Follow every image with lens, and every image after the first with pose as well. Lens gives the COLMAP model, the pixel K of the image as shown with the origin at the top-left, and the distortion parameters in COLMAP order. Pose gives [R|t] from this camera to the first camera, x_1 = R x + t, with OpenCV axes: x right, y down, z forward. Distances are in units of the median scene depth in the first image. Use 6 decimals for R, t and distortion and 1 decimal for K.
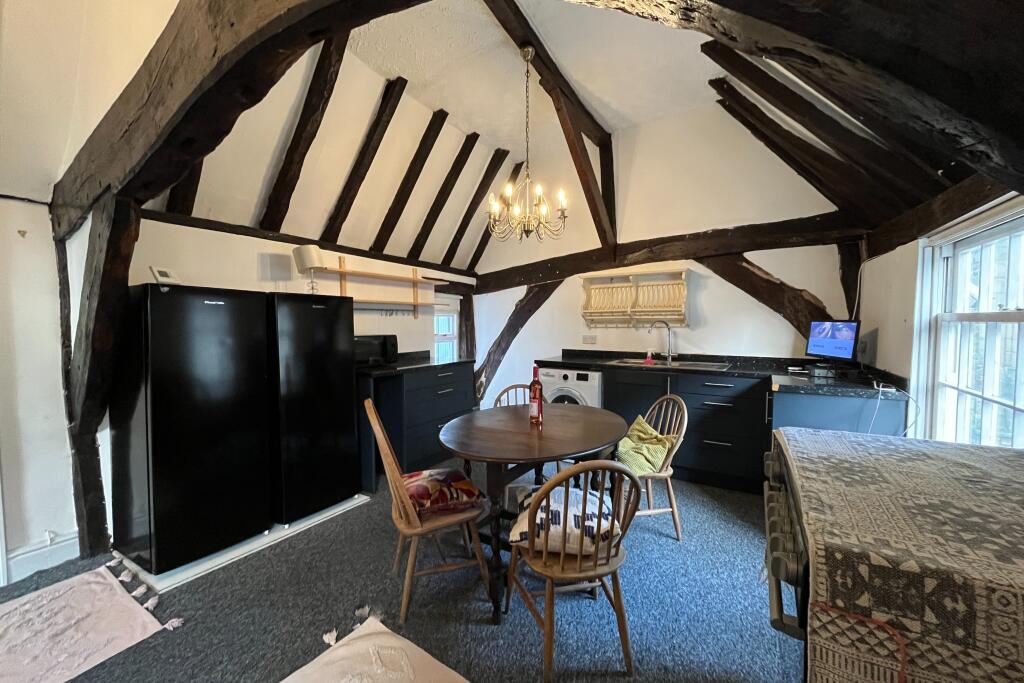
lens RADIAL K [[414.1, 0, 514.3], [0, 414.1, 345.0], [0, 0, 1]] dist [-0.001705, -0.000013]
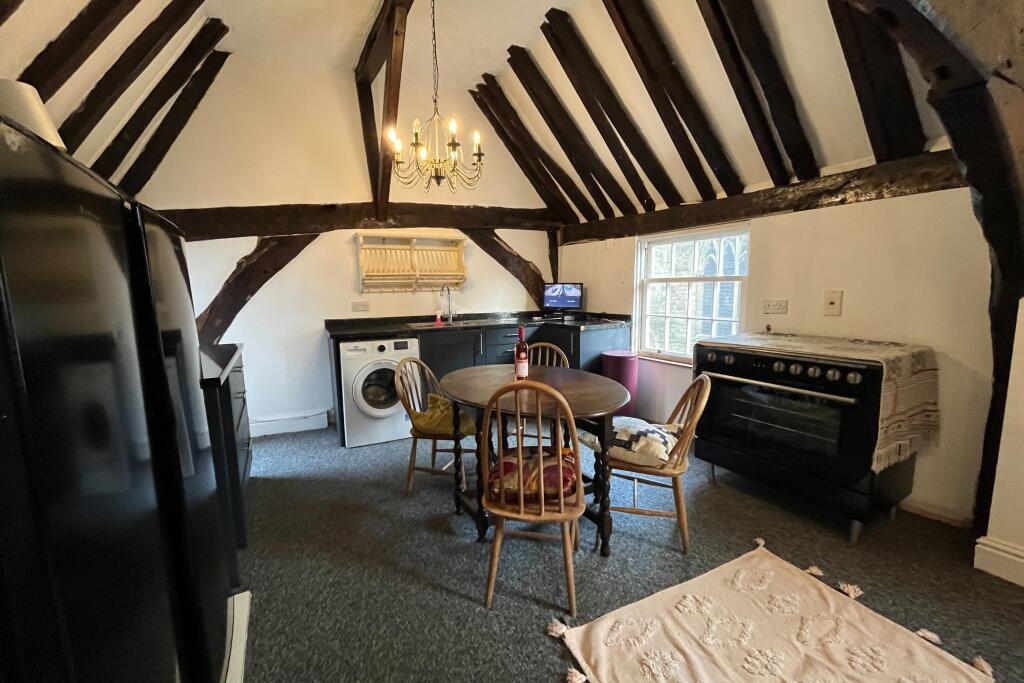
lens RADIAL K [[414.1, 0, 514.3], [0, 414.1, 341.6], [0, 0, 1]] dist [-0.001705, -0.000013]
pose [[0.490147, -0.117326, 0.863708, -0.503388], [0.061039, 0.993087, 0.100262, -0.008209], [-0.869500, 0.003576, 0.493920, 0.322357]]
